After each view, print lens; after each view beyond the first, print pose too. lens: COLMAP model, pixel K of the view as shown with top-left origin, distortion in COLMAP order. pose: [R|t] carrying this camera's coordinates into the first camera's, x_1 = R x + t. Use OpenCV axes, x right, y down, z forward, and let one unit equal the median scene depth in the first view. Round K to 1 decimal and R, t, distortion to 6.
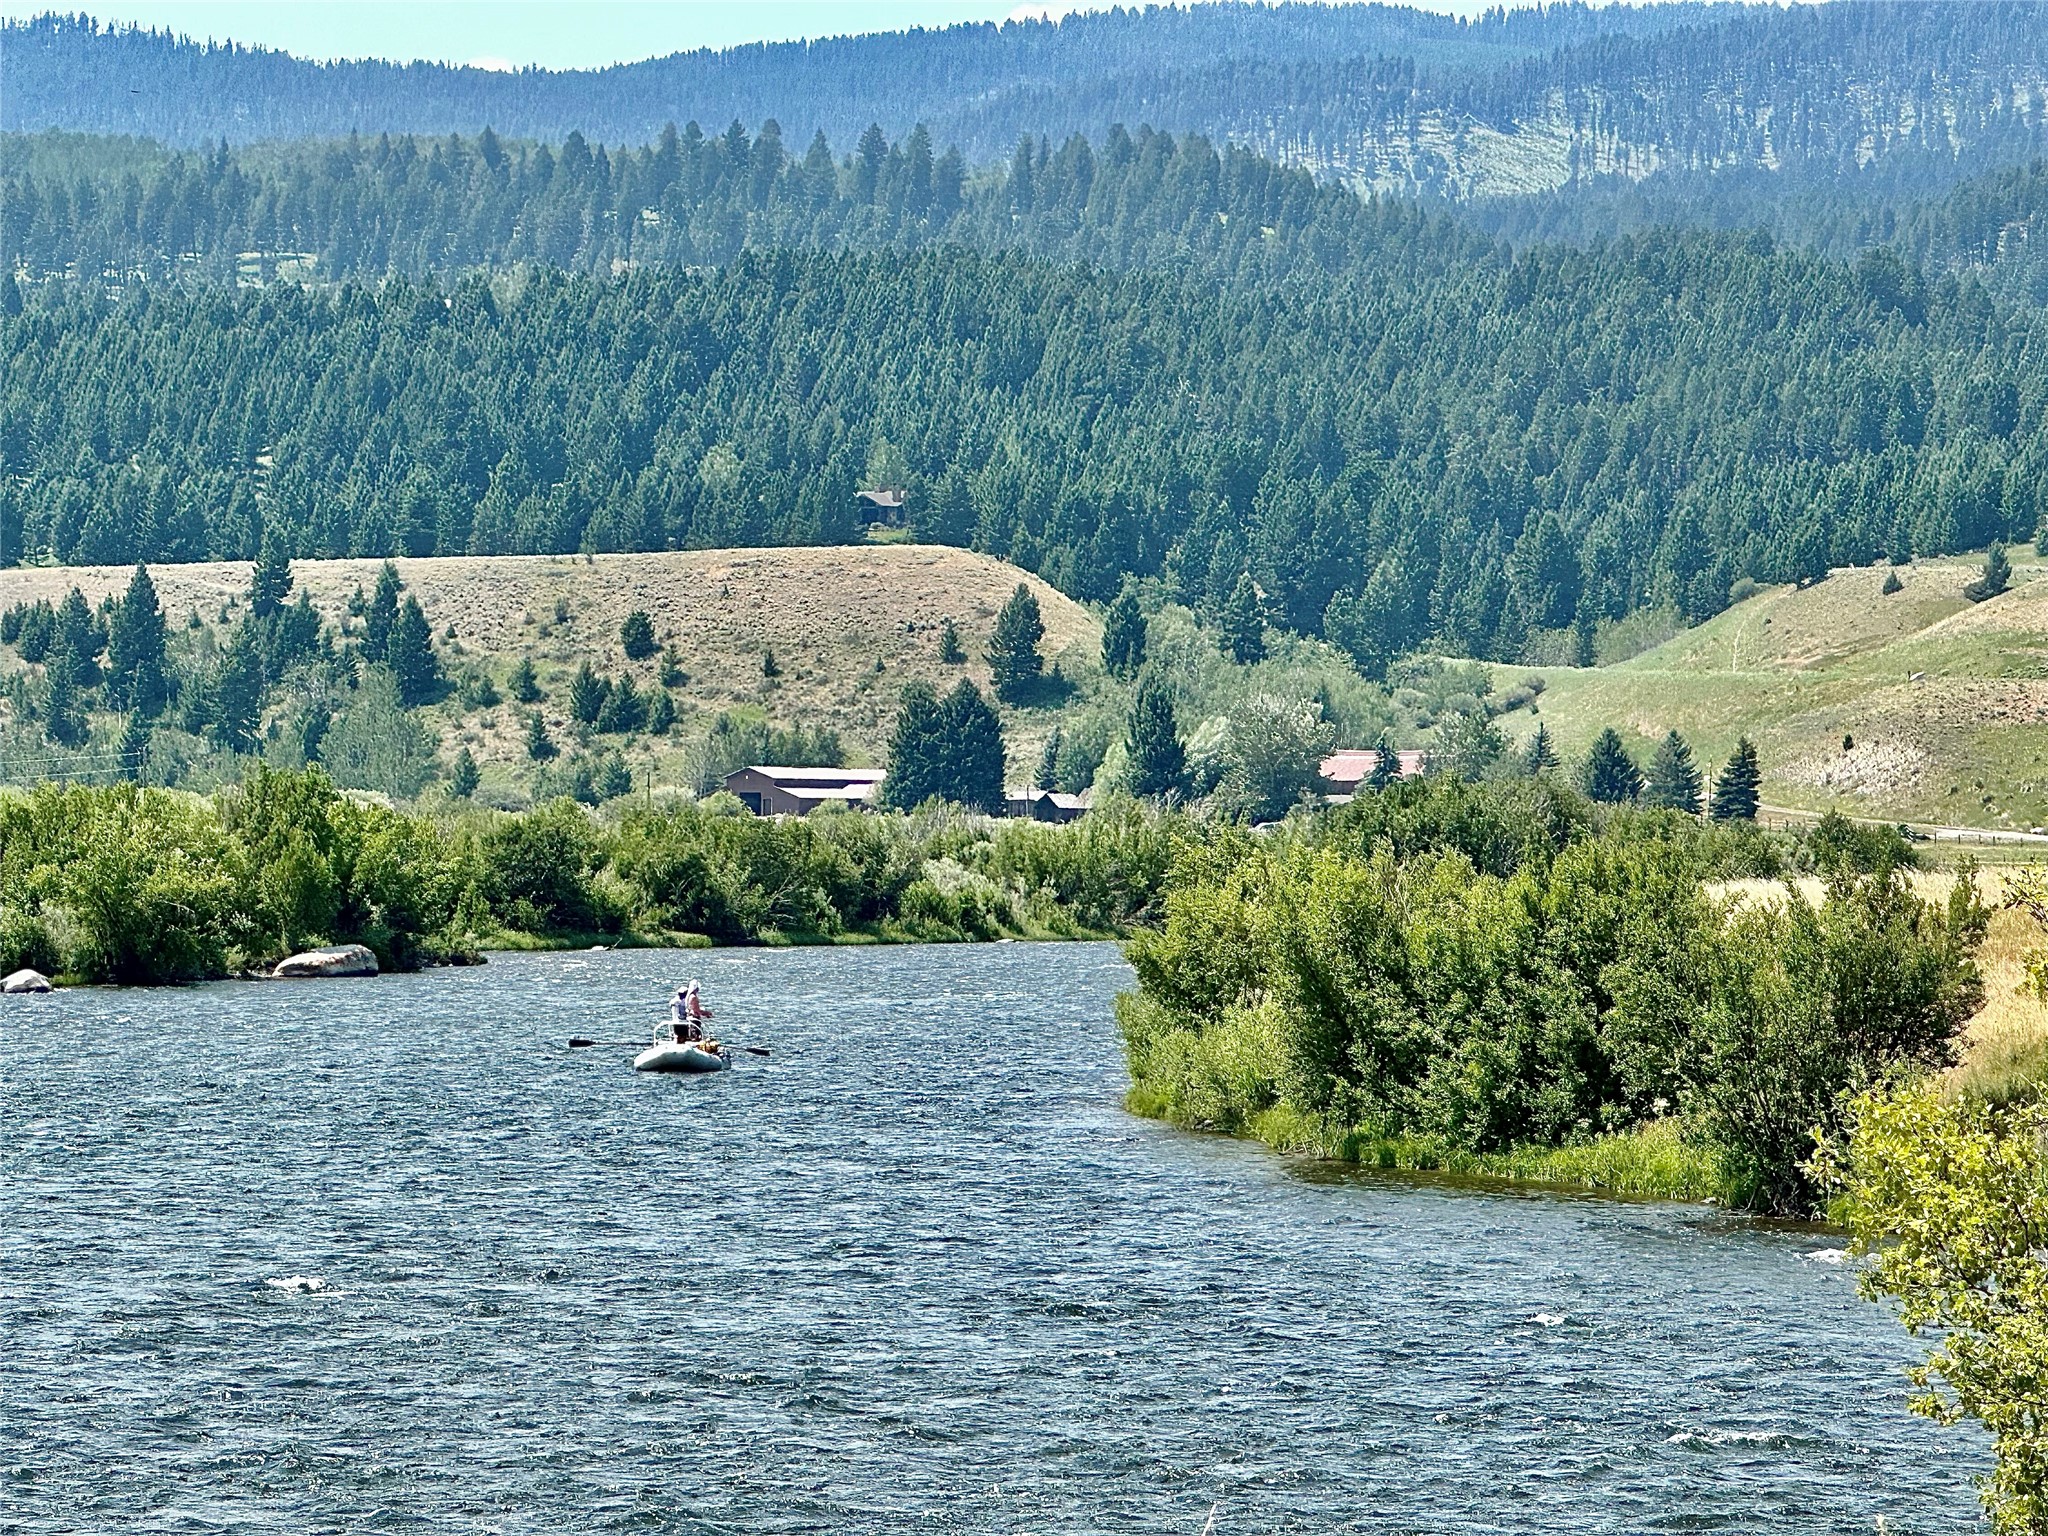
lens RADIAL K [[8239.2, 0, 1024.0], [0, 8239.2, 768.0], [0, 0, 1]] dist [-0.228675, -4.317957]
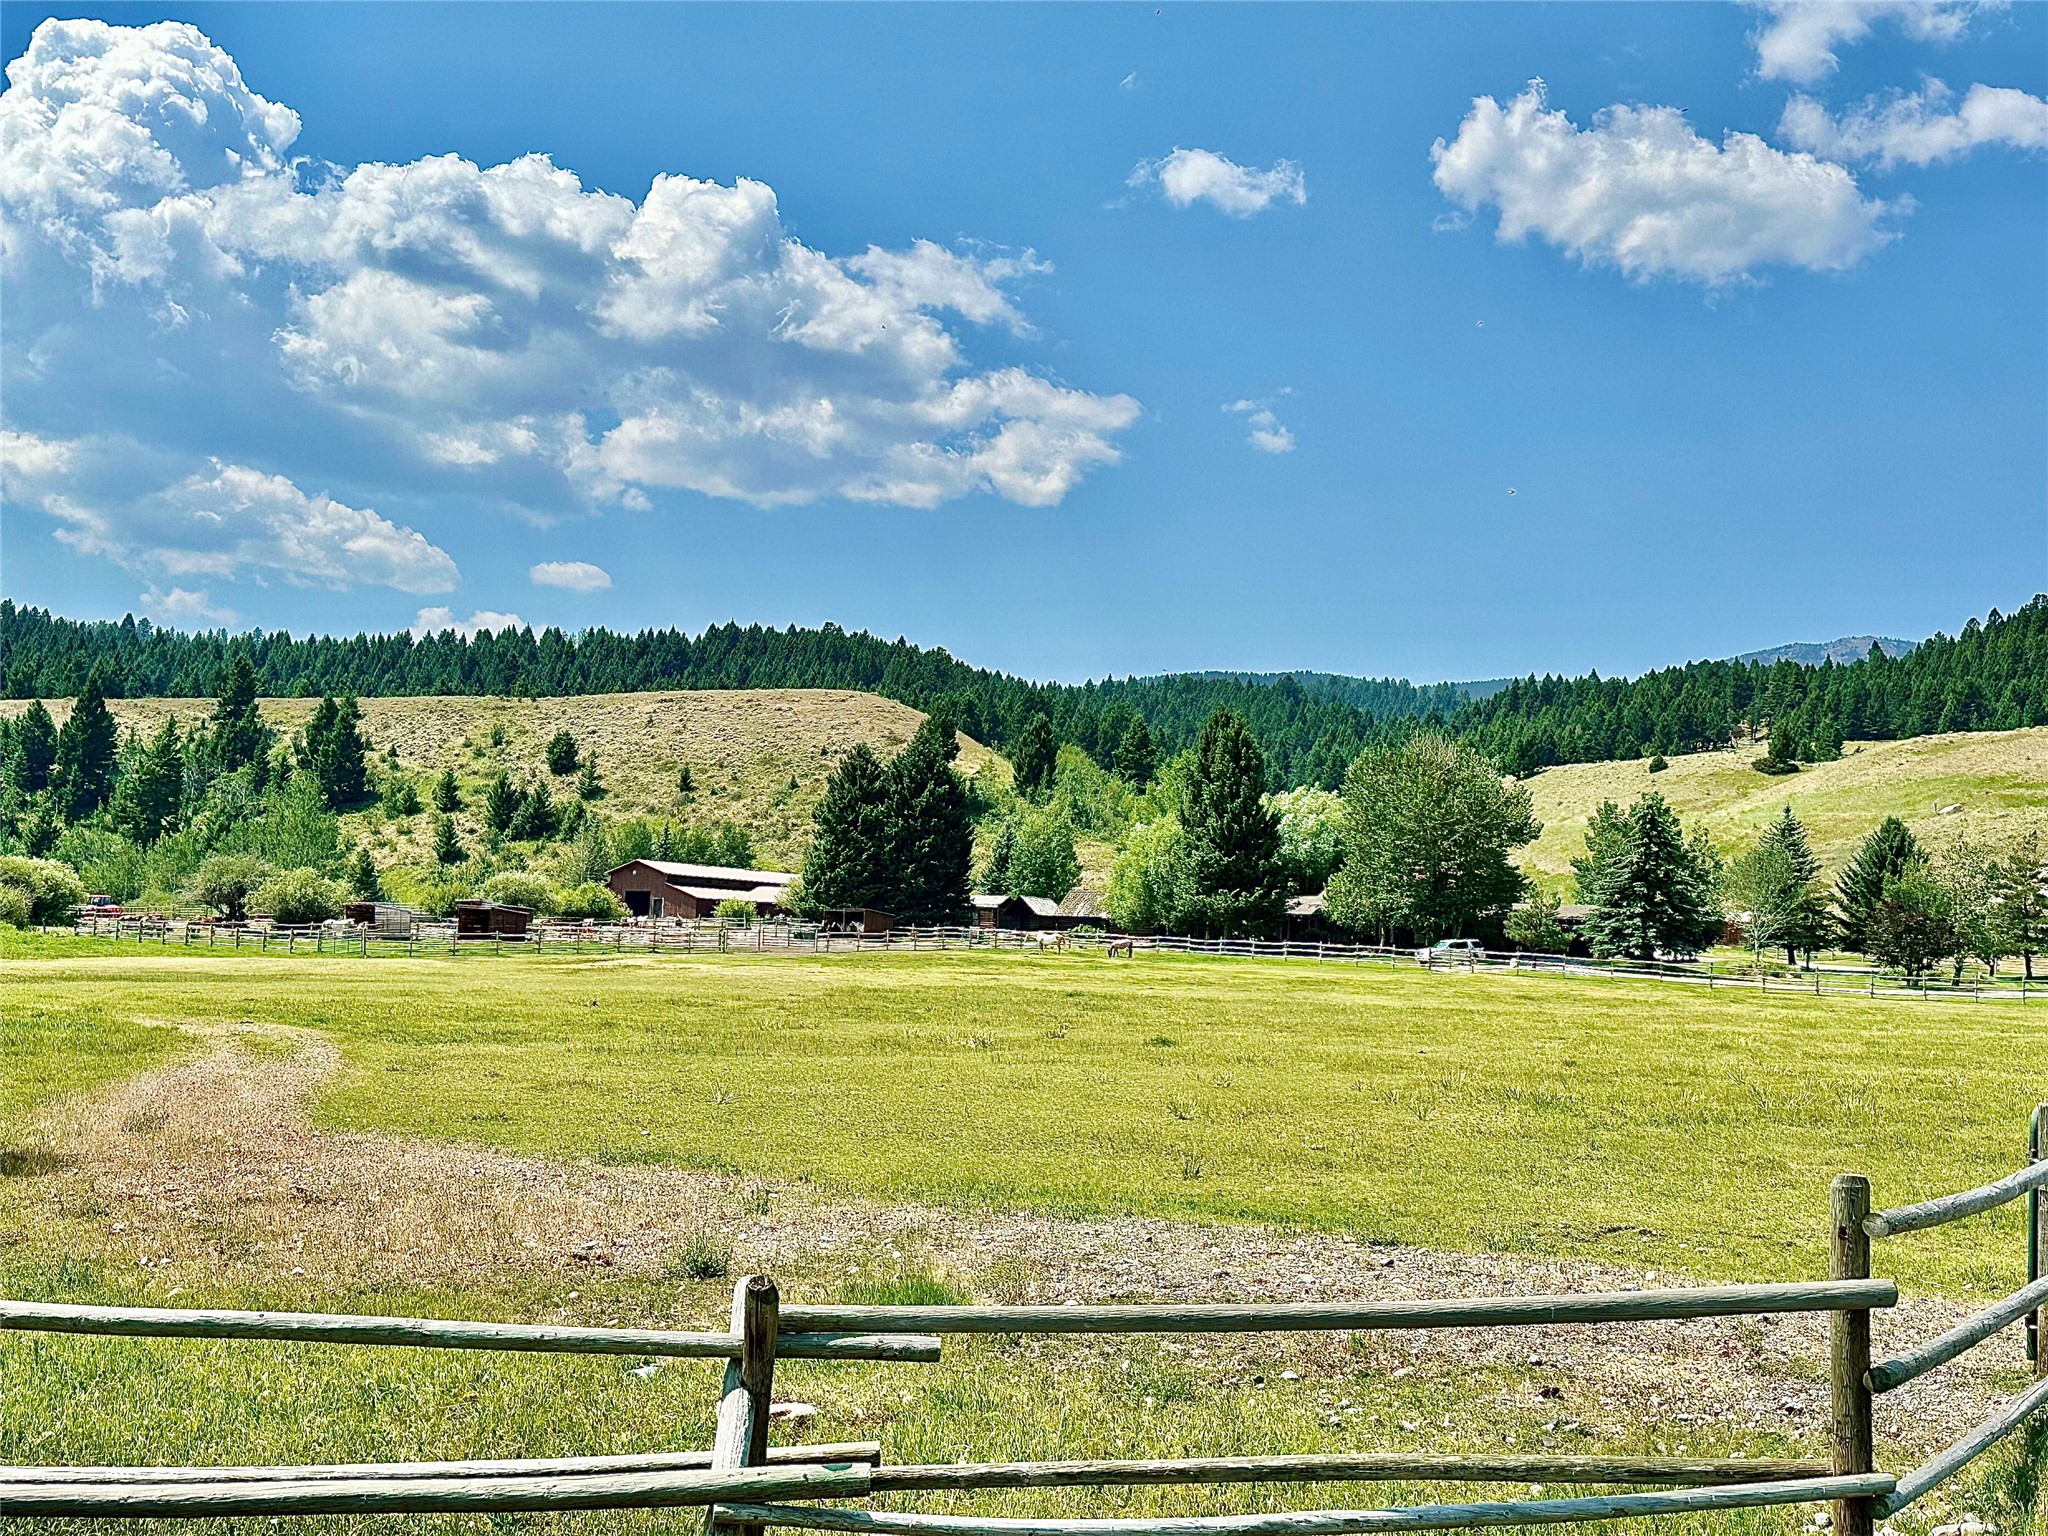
lens RADIAL K [[2349.2, 0, 1014.1], [0, 2349.2, 784.2], [0, 0, 1]] dist [0.281314, -0.701463]
pose [[0.995864, 0.036601, 0.083157, -0.014407], [-0.030993, 0.997220, -0.067759, 0.006736], [-0.085406, 0.064901, 0.994230, 0.701661]]
